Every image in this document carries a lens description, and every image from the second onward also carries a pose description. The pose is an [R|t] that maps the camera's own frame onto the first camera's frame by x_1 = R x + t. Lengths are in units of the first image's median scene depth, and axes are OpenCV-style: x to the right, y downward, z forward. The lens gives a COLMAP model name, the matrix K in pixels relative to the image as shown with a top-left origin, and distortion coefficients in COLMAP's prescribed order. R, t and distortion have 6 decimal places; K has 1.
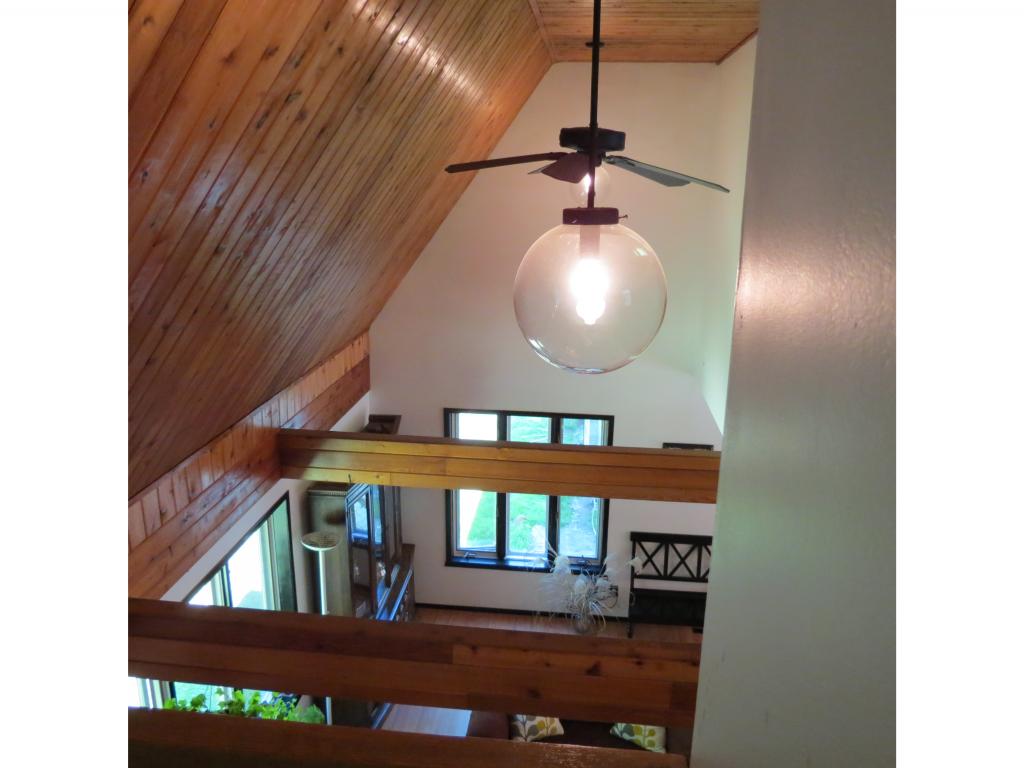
lens RADIAL K [[754.2, 0, 515.5], [0, 754.2, 383.2], [0, 0, 1]] dist [-0.034833, 0.006826]
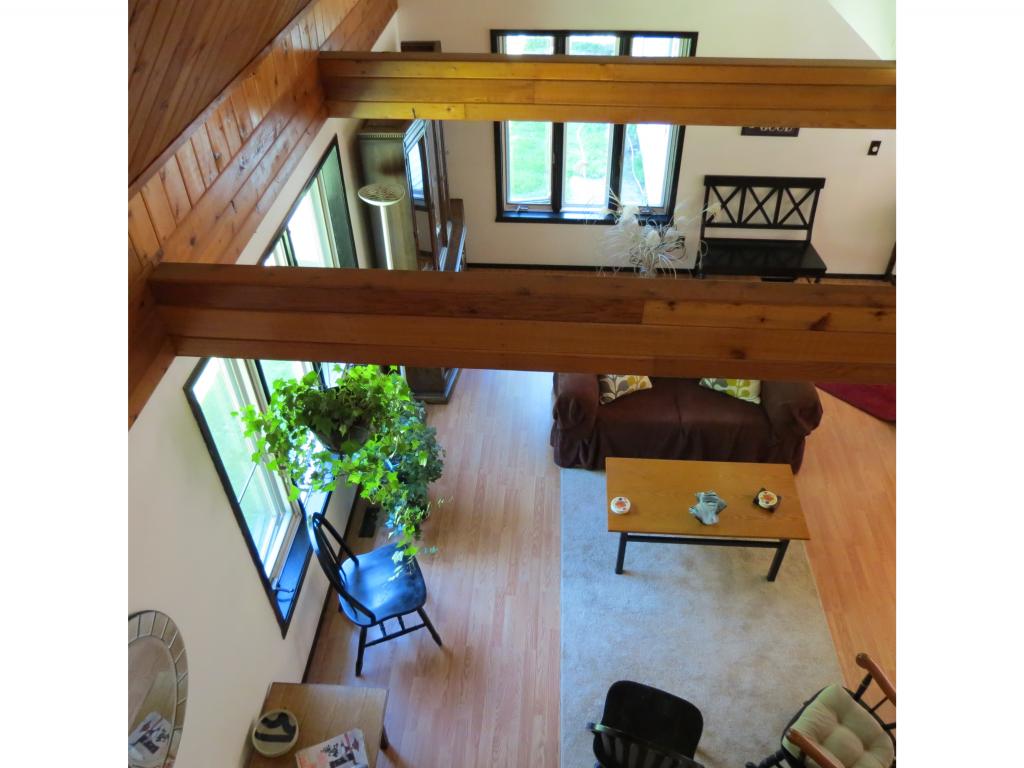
lens RADIAL K [[754.2, 0, 510.5], [0, 754.2, 385.2], [0, 0, 1]] dist [-0.034833, 0.006826]
pose [[0.999010, -0.043322, 0.010118, -0.130539], [0.034809, 0.902811, 0.428626, 0.045625], [-0.027703, -0.427850, 0.903425, 0.136313]]
